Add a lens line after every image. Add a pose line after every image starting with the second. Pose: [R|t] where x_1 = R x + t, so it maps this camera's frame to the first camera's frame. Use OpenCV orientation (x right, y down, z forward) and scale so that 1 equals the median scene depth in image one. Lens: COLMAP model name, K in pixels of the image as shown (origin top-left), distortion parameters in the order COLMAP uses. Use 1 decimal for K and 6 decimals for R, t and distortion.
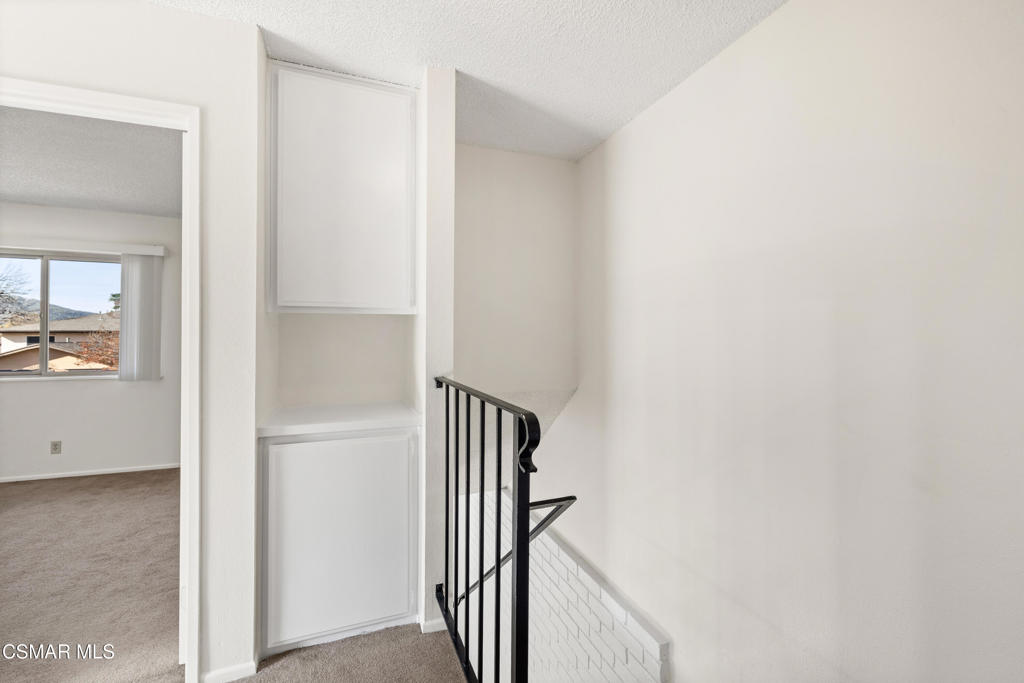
lens RADIAL K [[432.8, 0, 508.0], [0, 432.8, 333.3], [0, 0, 1]] dist [0.001686, 0.000090]
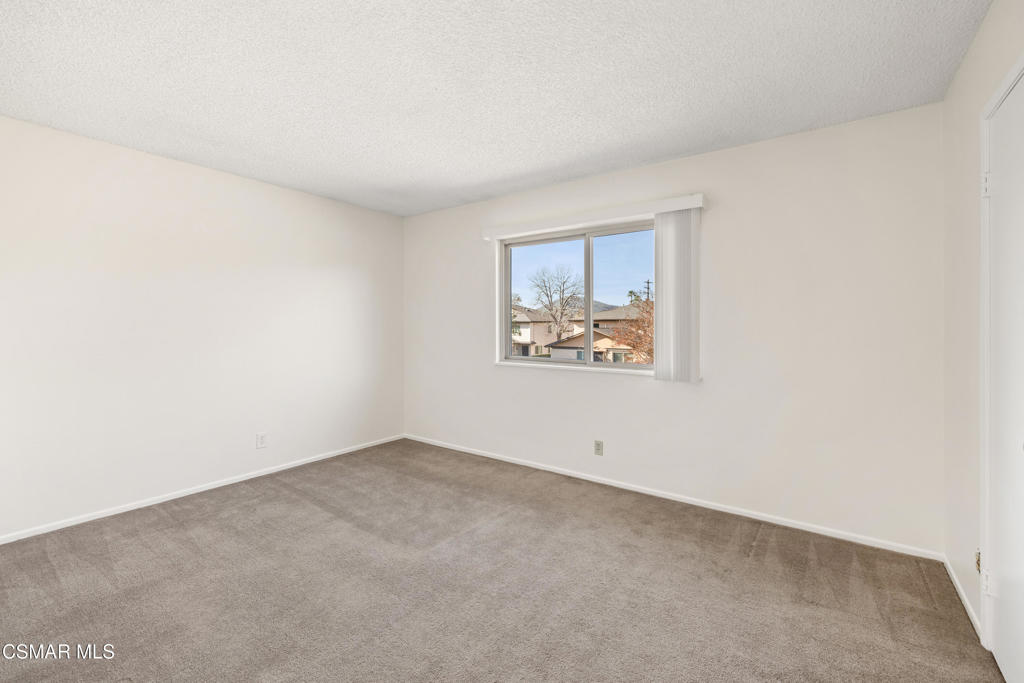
lens RADIAL K [[432.8, 0, 502.5], [0, 432.8, 323.1], [0, 0, 1]] dist [0.001686, 0.000090]
pose [[0.516690, -0.009017, -0.856125, -0.370356], [0.017762, 0.999842, 0.000189, 0.003779], [0.855988, -0.015304, 0.516769, 0.364115]]
